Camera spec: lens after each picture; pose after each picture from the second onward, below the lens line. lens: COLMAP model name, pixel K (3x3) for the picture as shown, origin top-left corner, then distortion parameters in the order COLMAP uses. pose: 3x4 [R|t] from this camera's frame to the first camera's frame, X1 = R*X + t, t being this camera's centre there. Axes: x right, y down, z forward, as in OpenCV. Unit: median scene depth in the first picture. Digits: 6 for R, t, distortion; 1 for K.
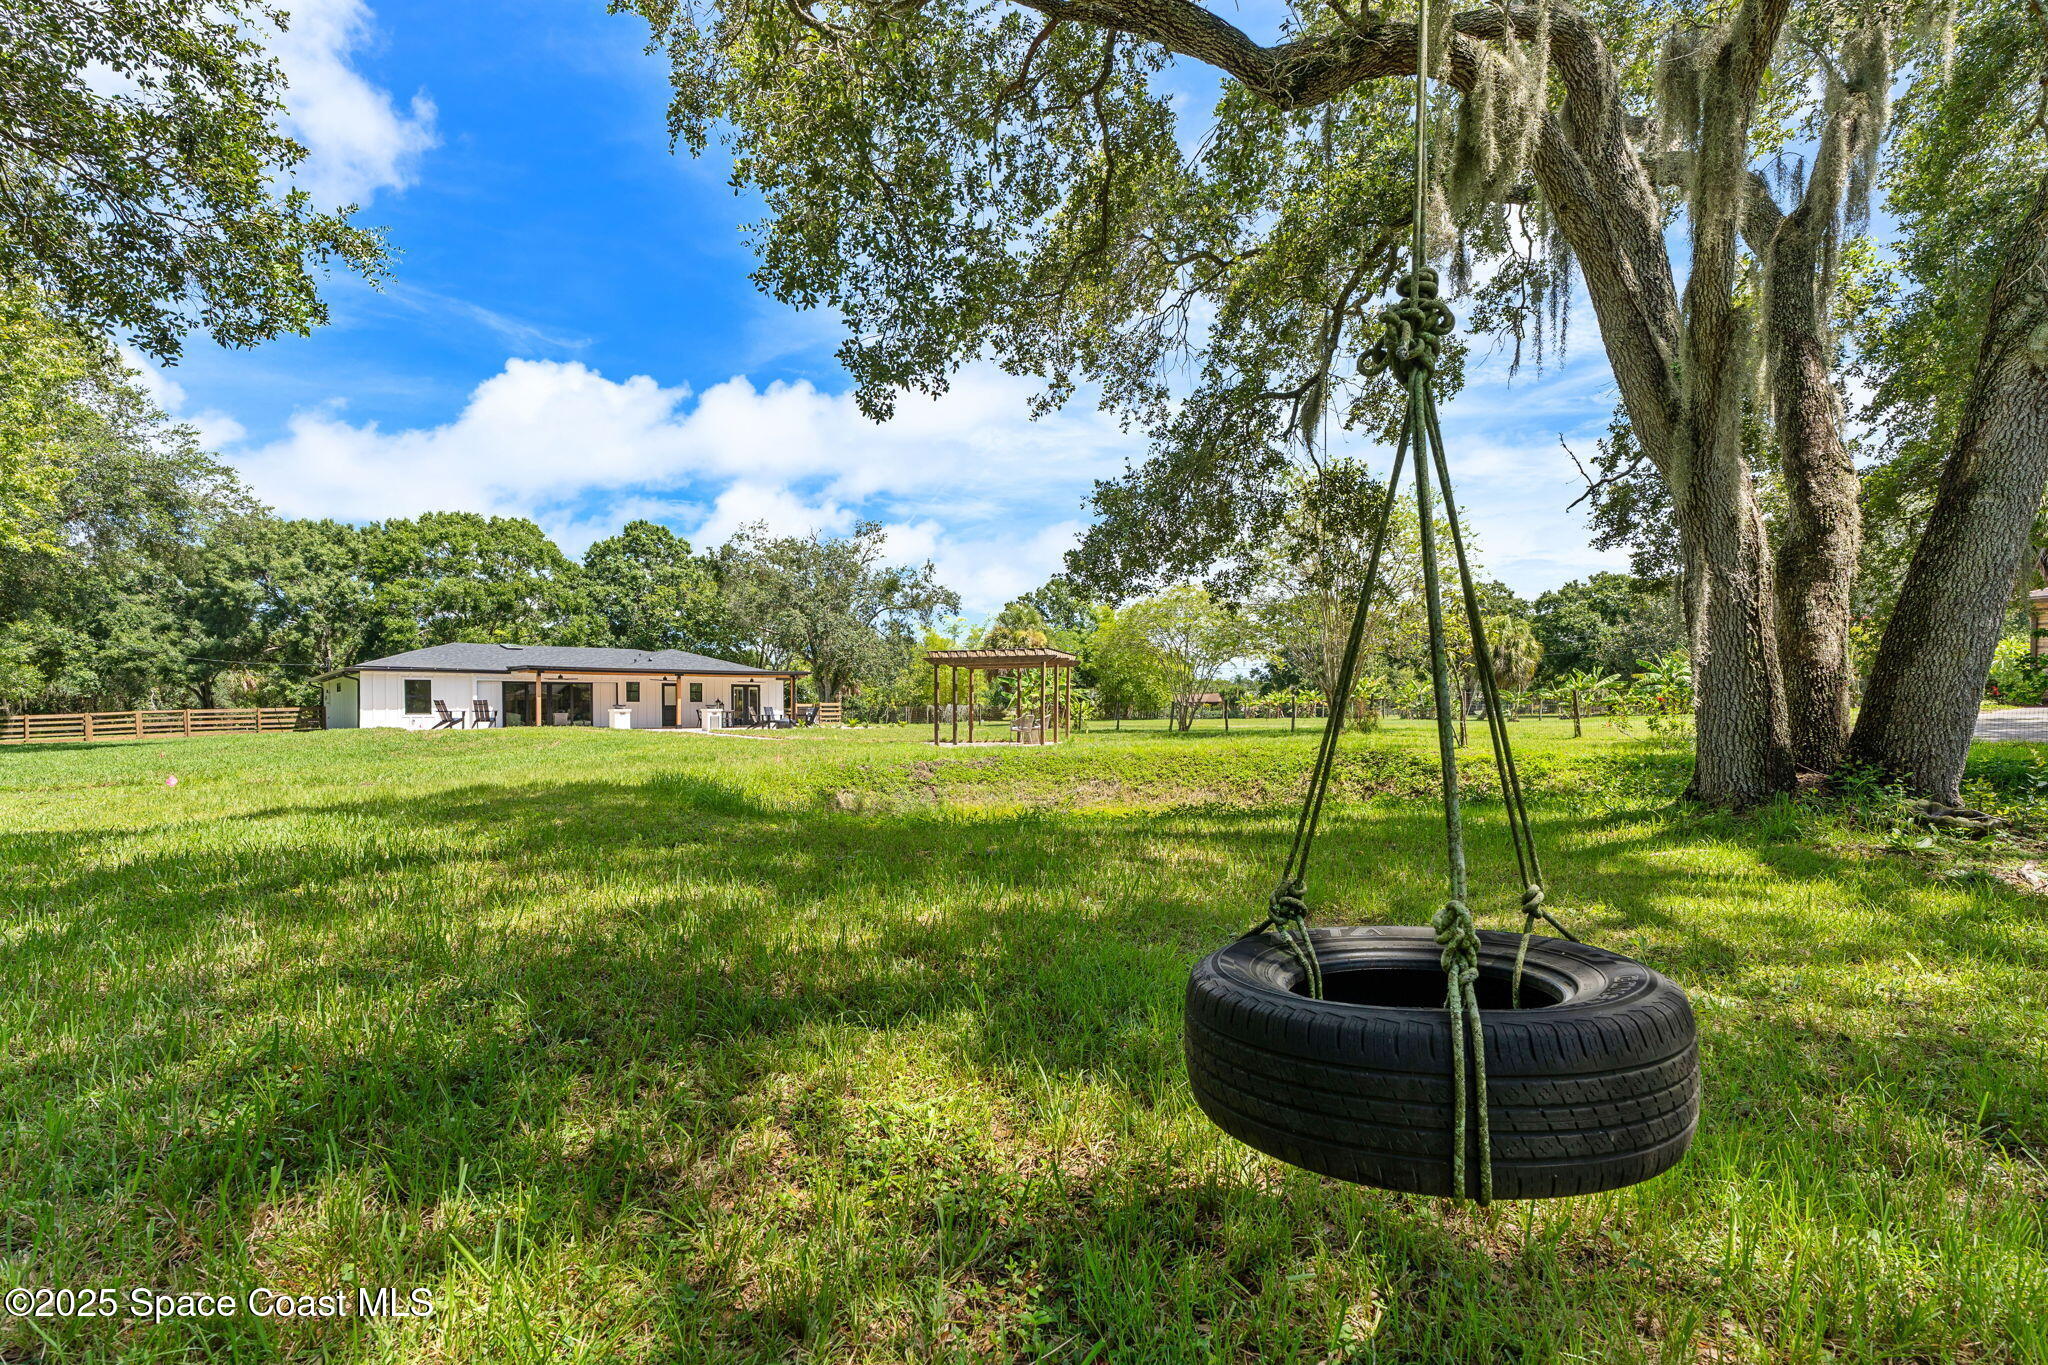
lens RADIAL K [[964.9, 0, 1016.5], [0, 964.9, 705.3], [0, 0, 1]] dist [0.001695, 0.000500]
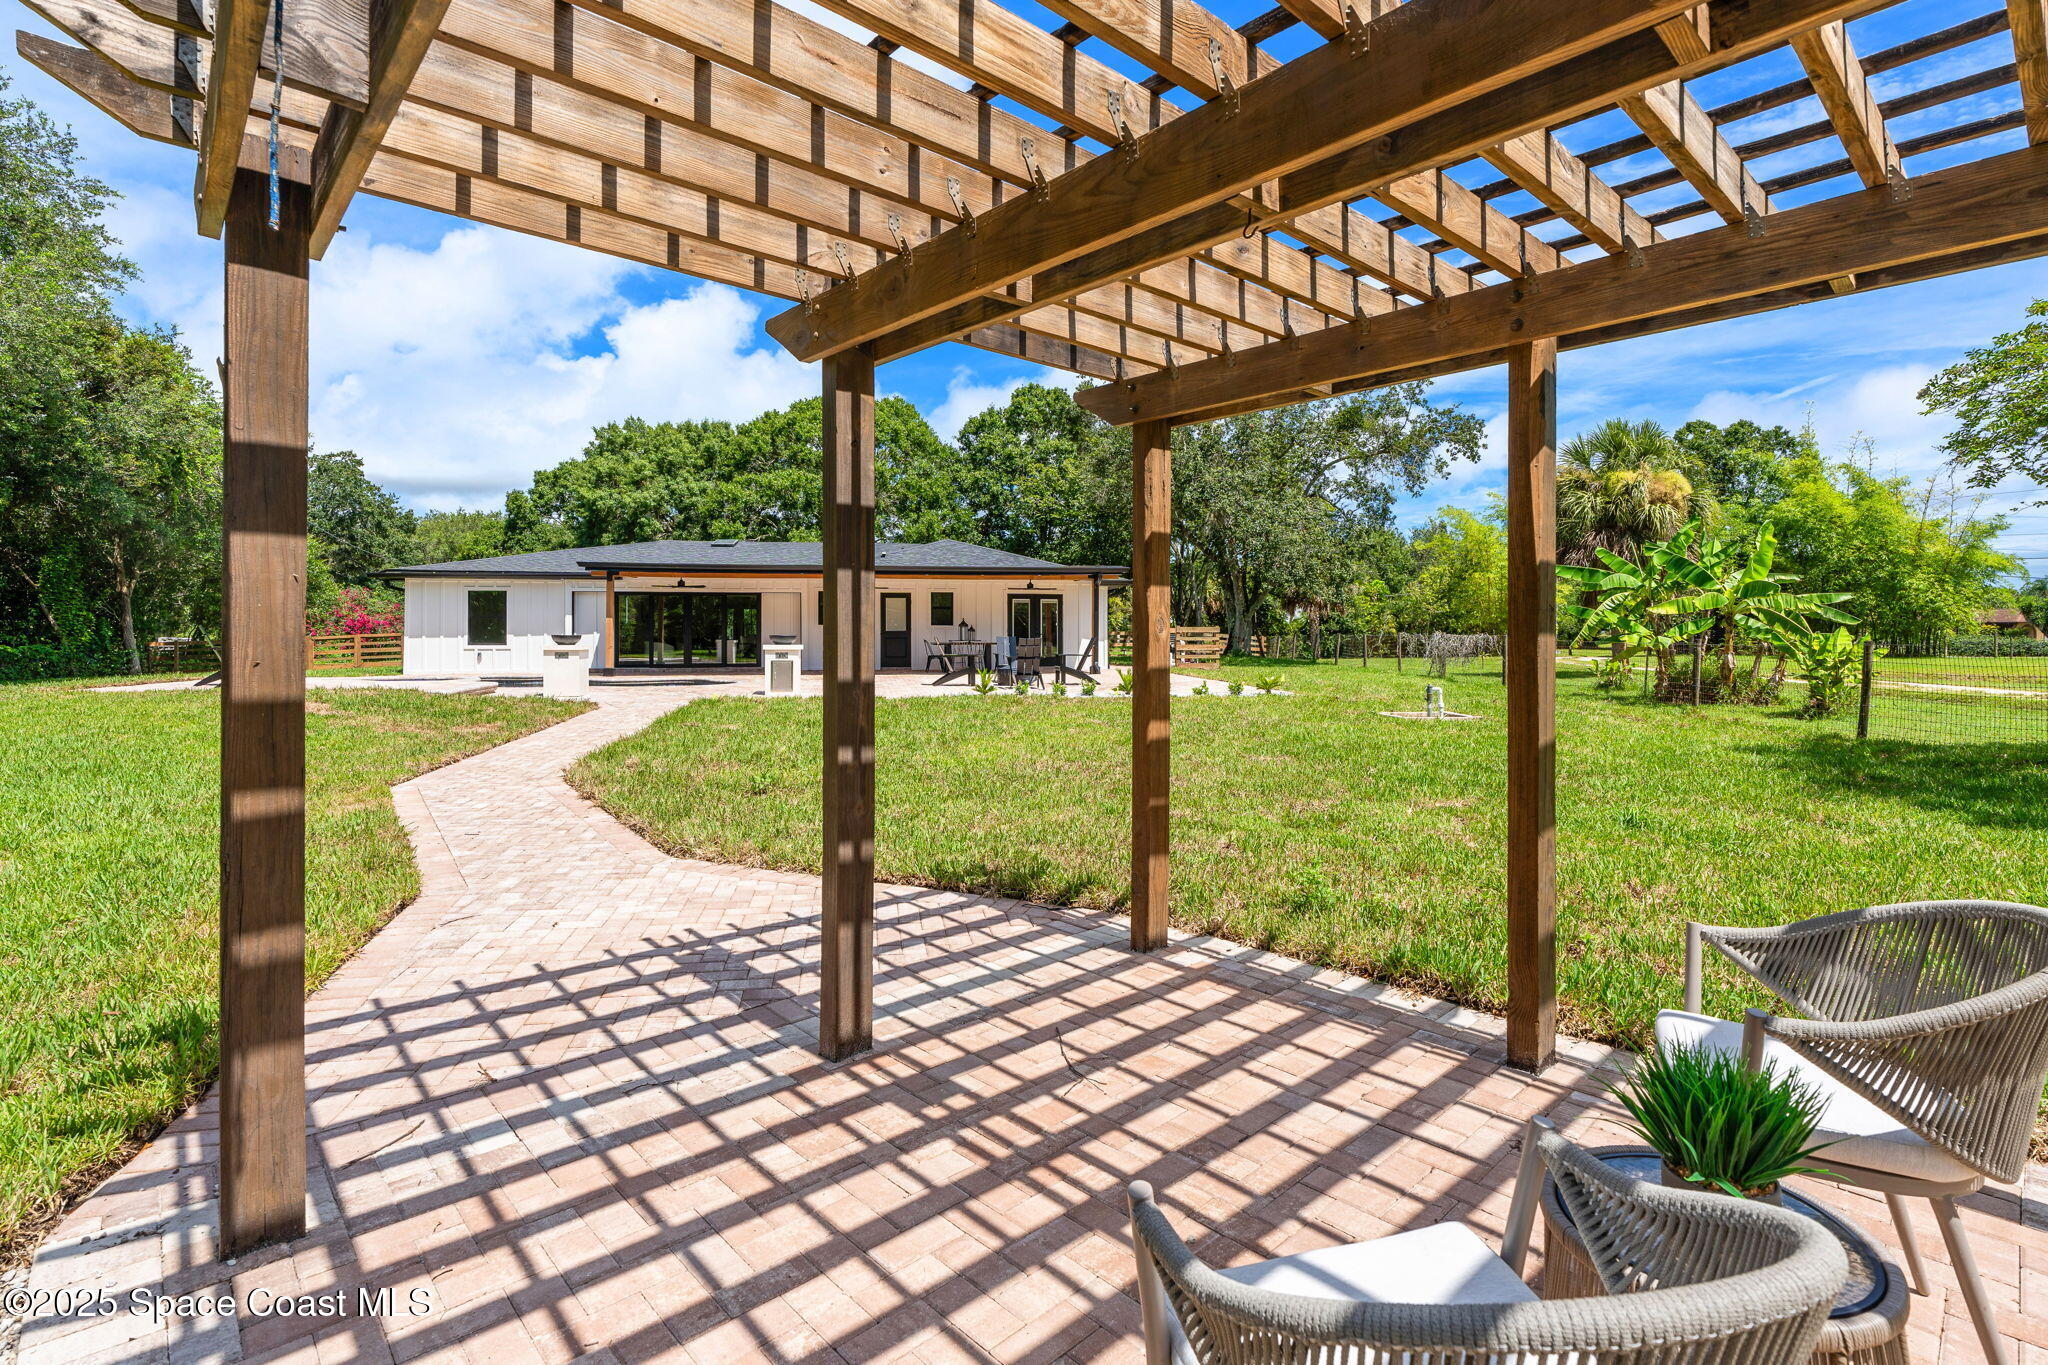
lens RADIAL K [[952.3, 0, 1016.1], [0, 952.3, 645.7], [0, 0, 1]] dist [0.010873, 0.000025]
pose [[0.847787, 0.011371, -0.530214, -0.001823], [0.000186, 0.999764, 0.021738, -0.003212], [0.530336, -0.018528, 0.847585, 0.425414]]
